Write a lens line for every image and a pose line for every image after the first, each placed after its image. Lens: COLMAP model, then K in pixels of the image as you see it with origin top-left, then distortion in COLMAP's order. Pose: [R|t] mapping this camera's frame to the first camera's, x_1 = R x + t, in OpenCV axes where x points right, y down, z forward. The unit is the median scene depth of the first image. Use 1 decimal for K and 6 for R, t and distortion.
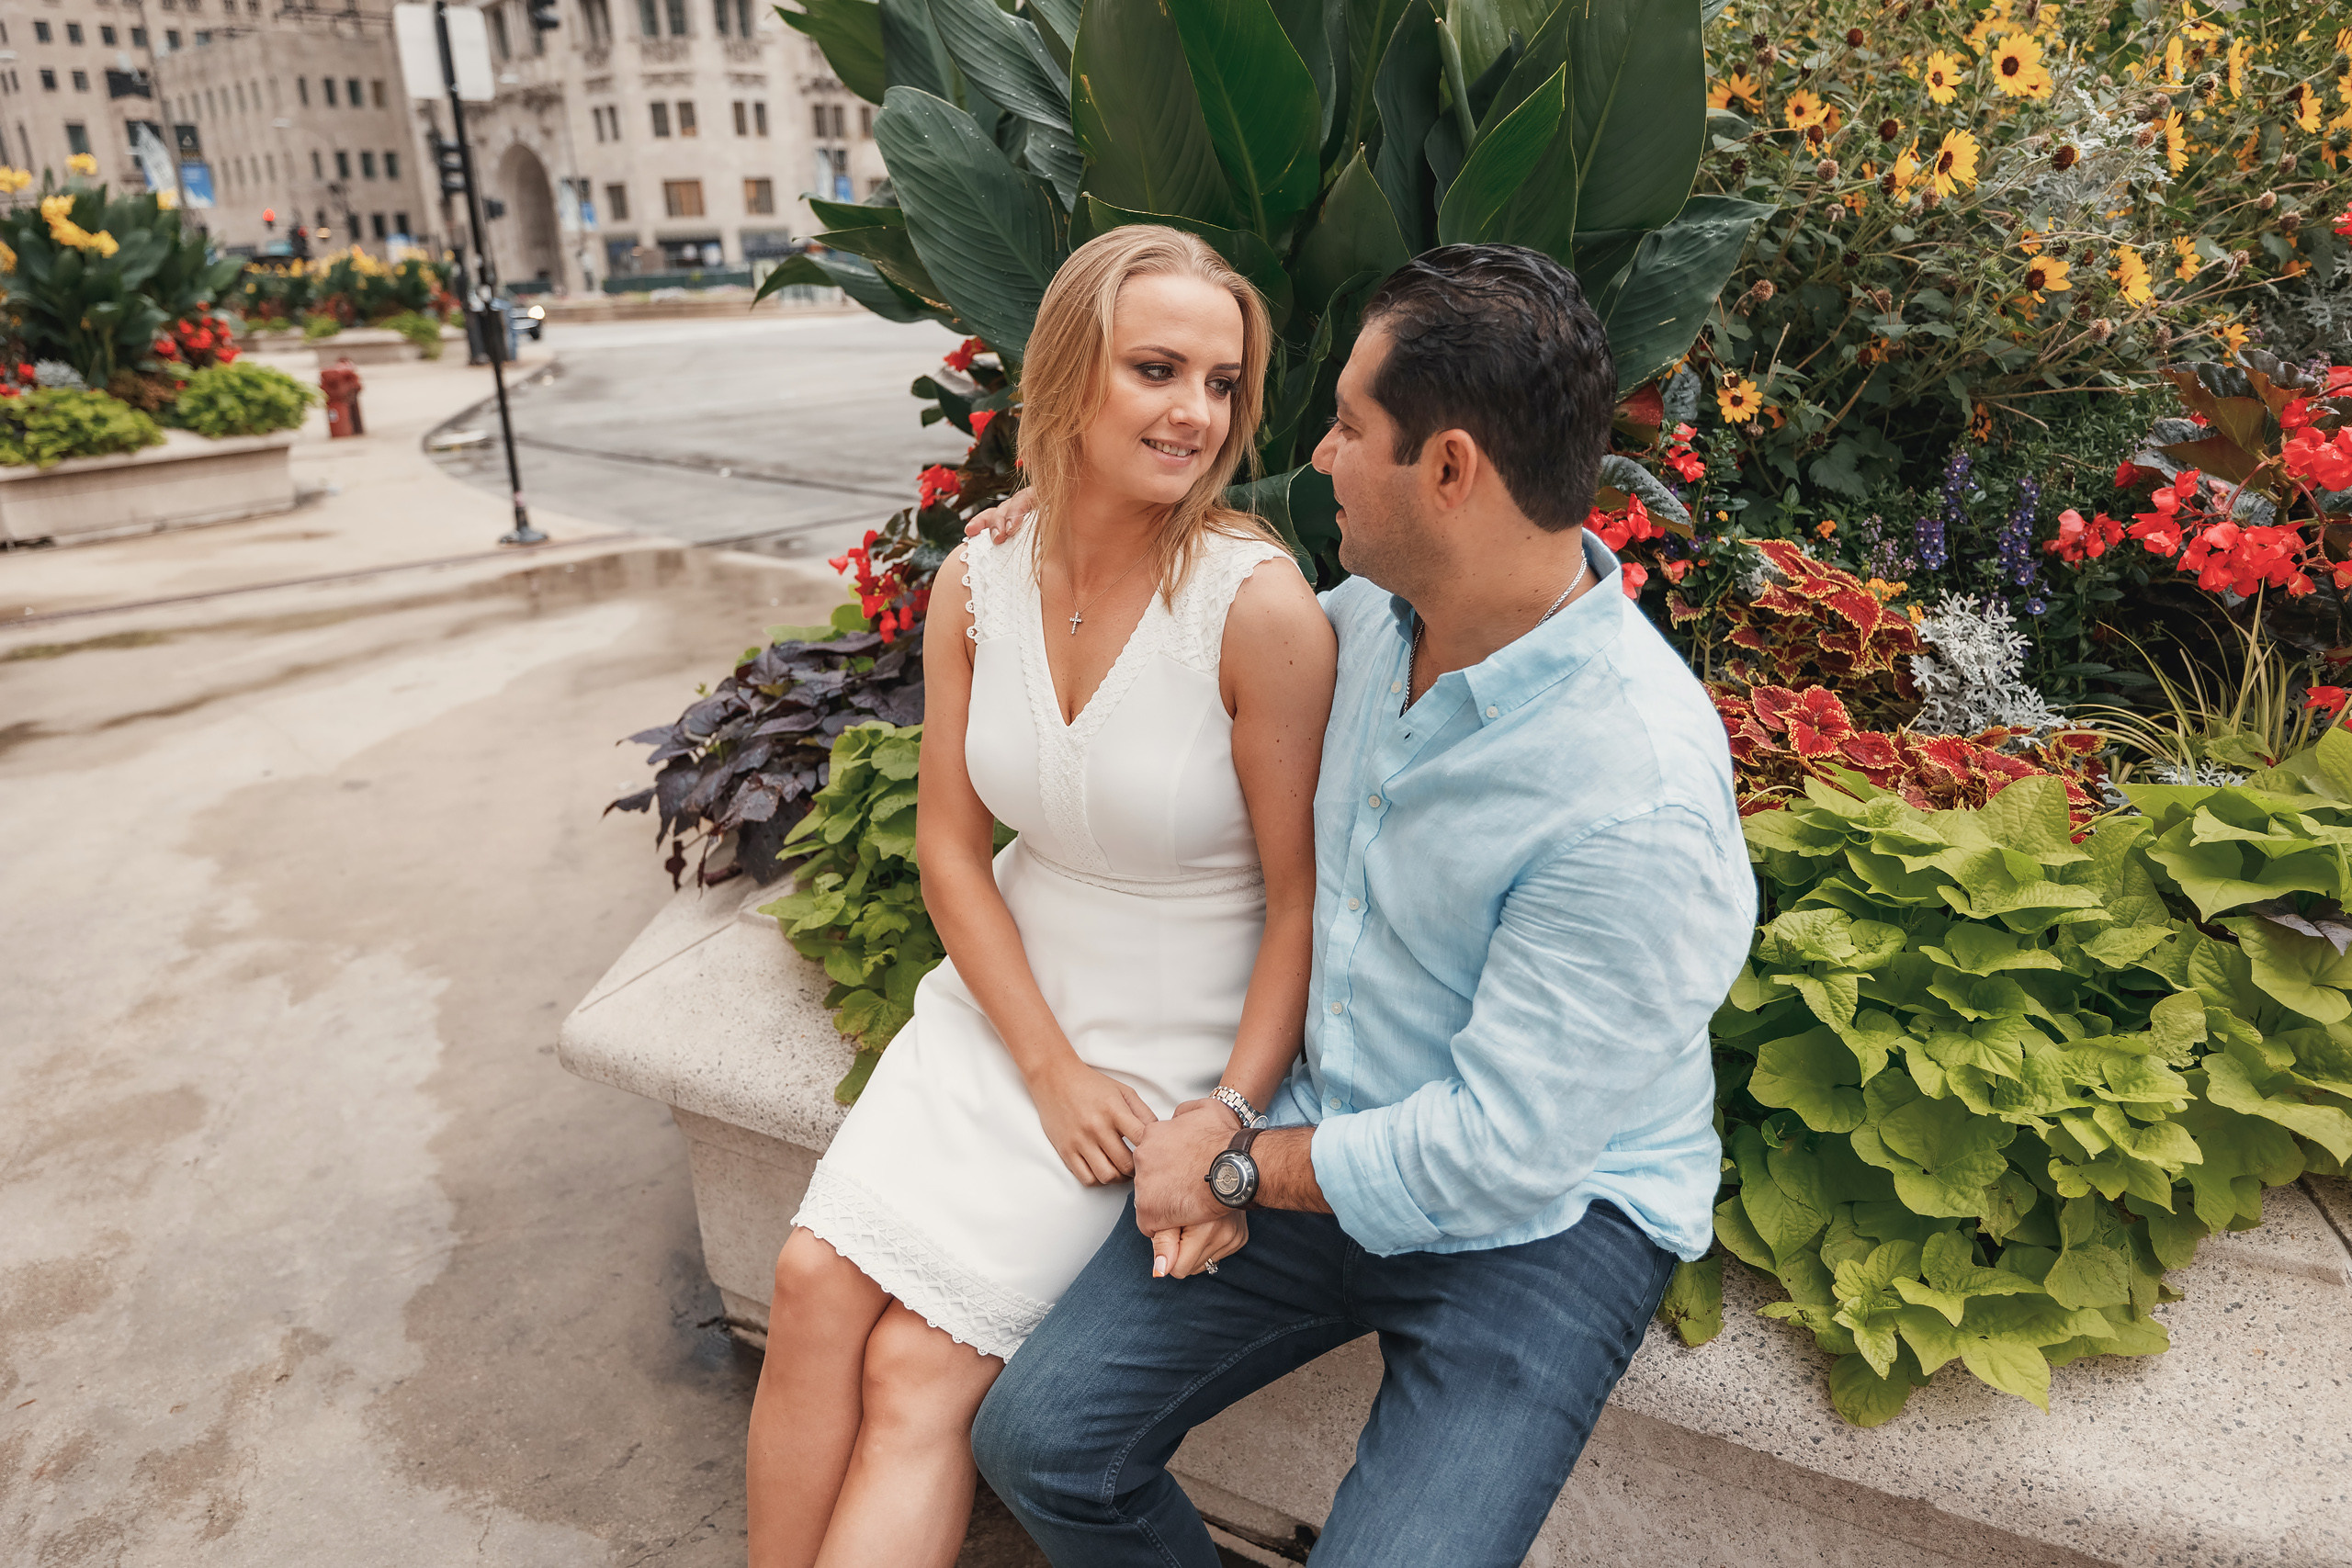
lens RADIAL K [[1668.1, 0, 1176.8], [0, 1668.1, 790.1], [0, 0, 1]] dist [-0.037633, -0.002075]
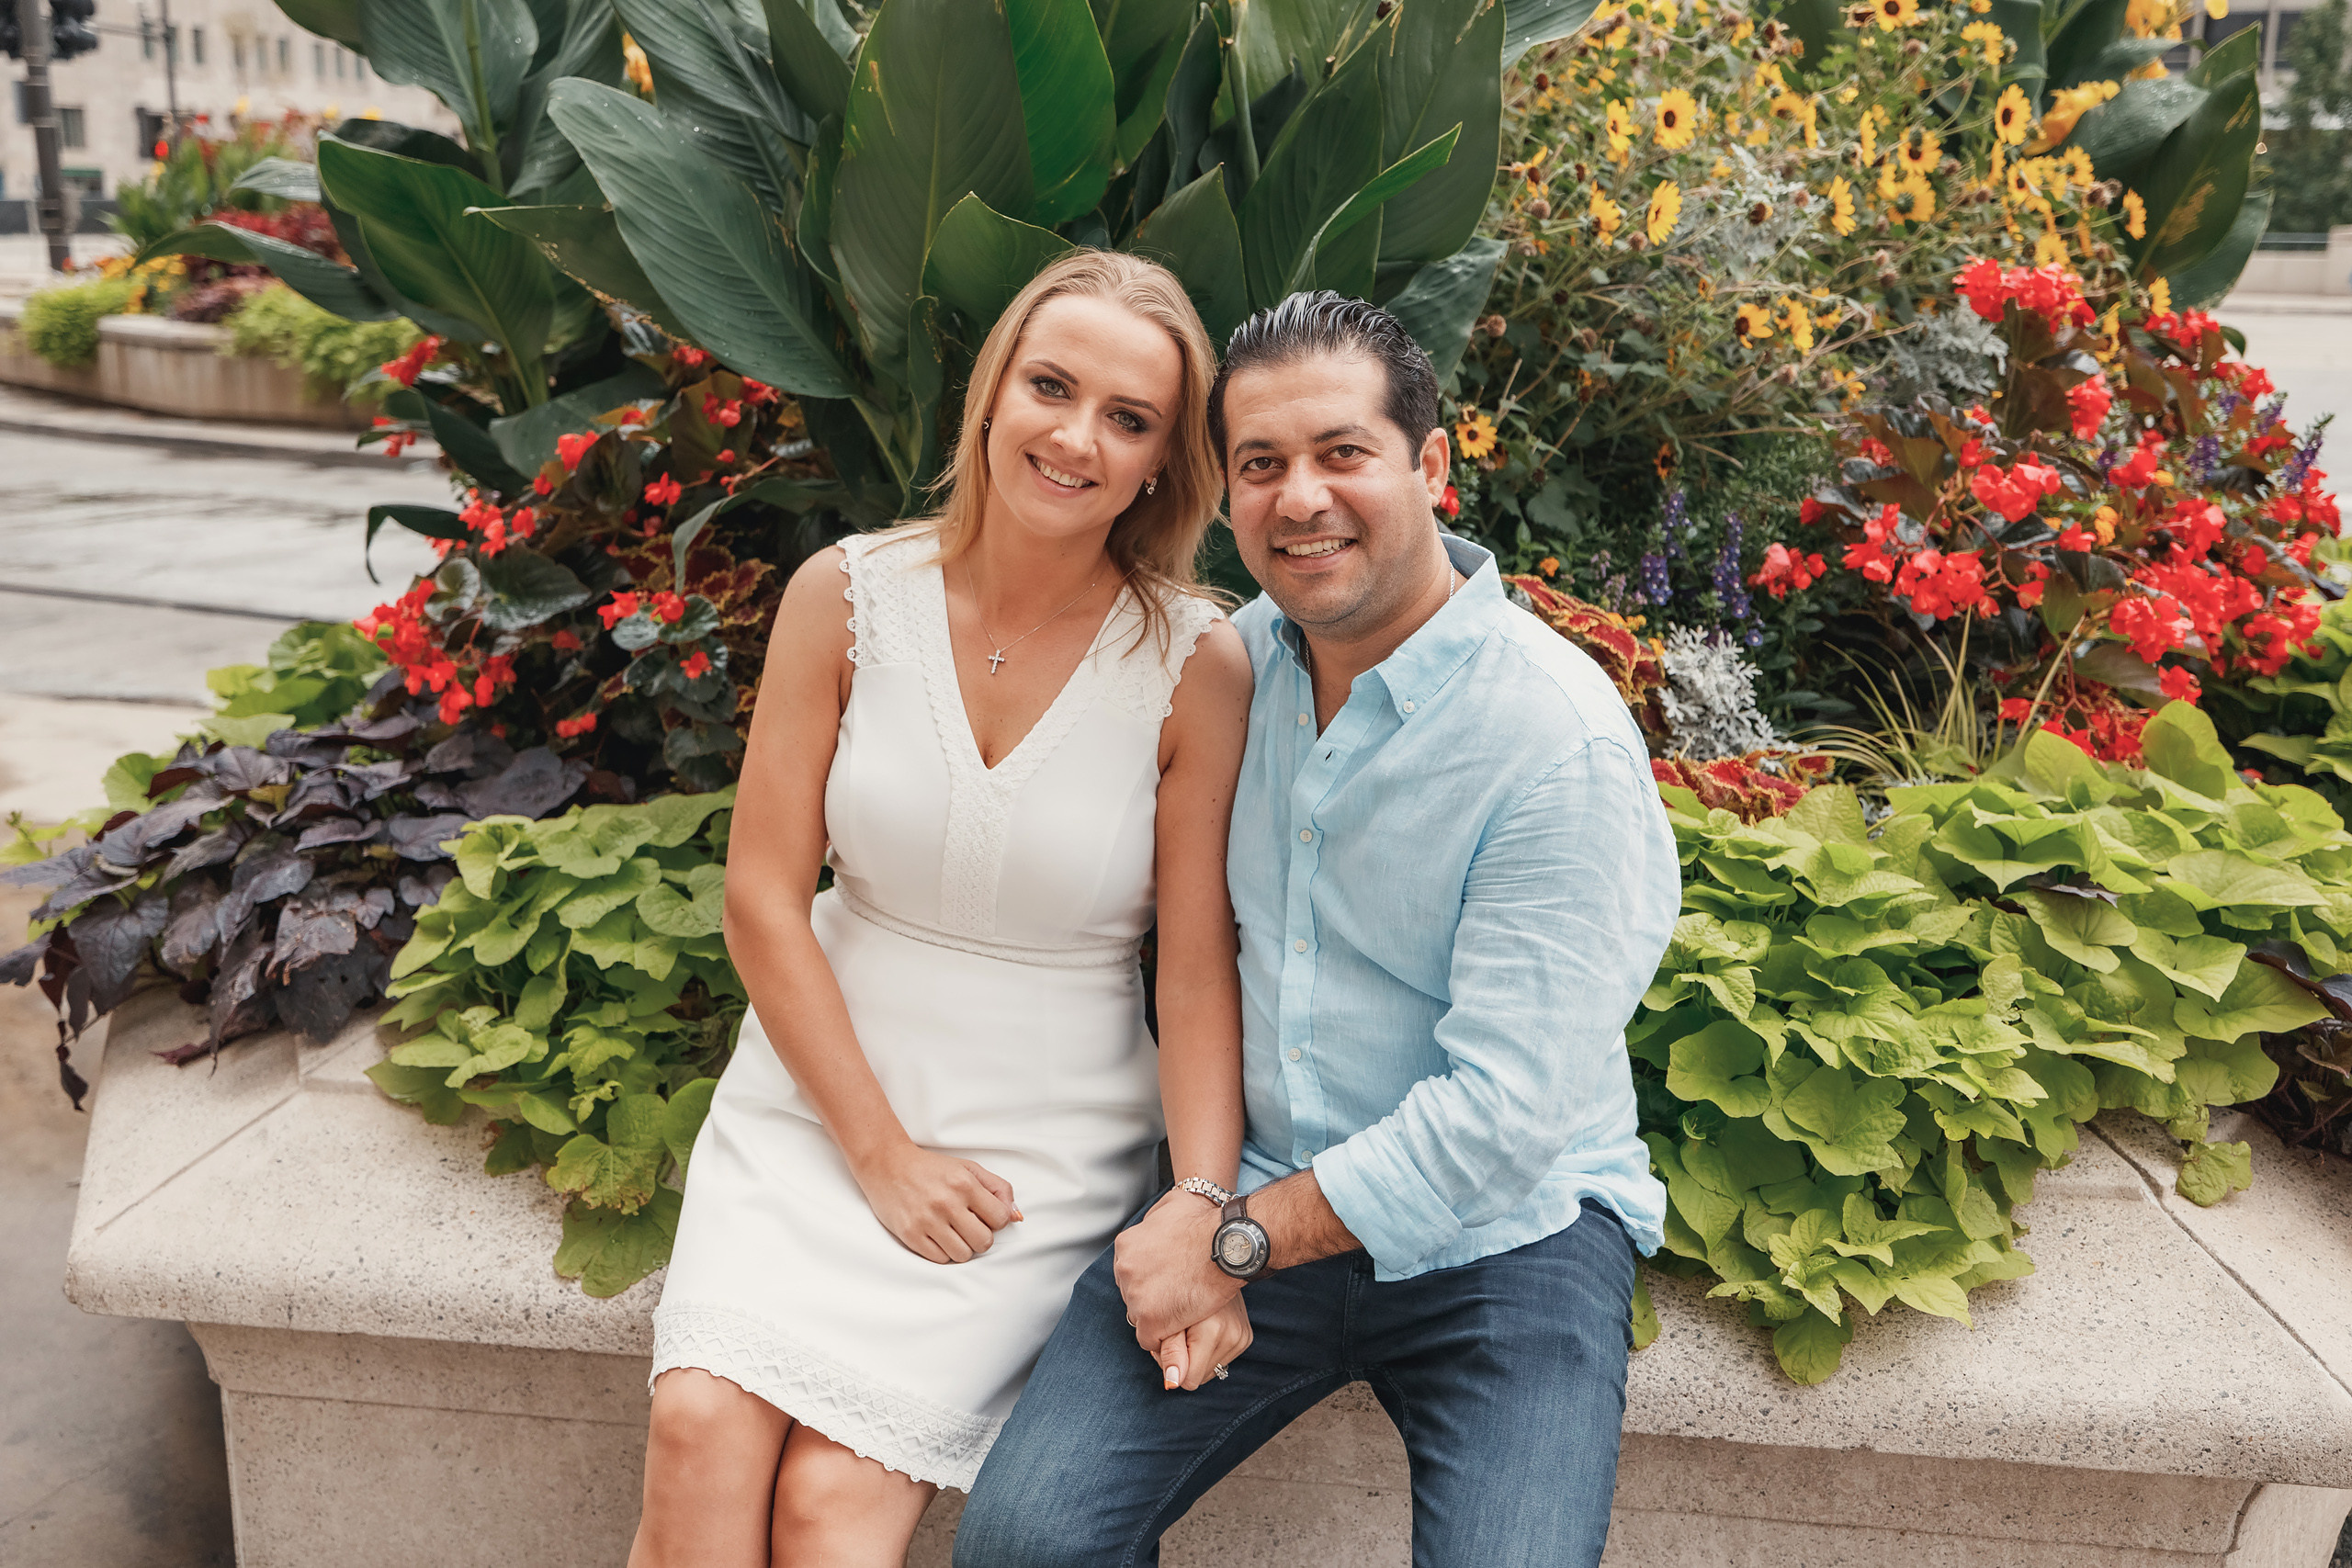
lens RADIAL K [[2368.6, 0, 1176.0], [0, 2368.6, 784.0], [0, 0, 1]] dist [-0.070018, 0.000054]
pose [[0.912609, -0.039374, 0.406933, -0.505439], [0.075735, 0.994406, -0.073630, 0.074406], [-0.401757, 0.098015, 0.910486, -0.225866]]
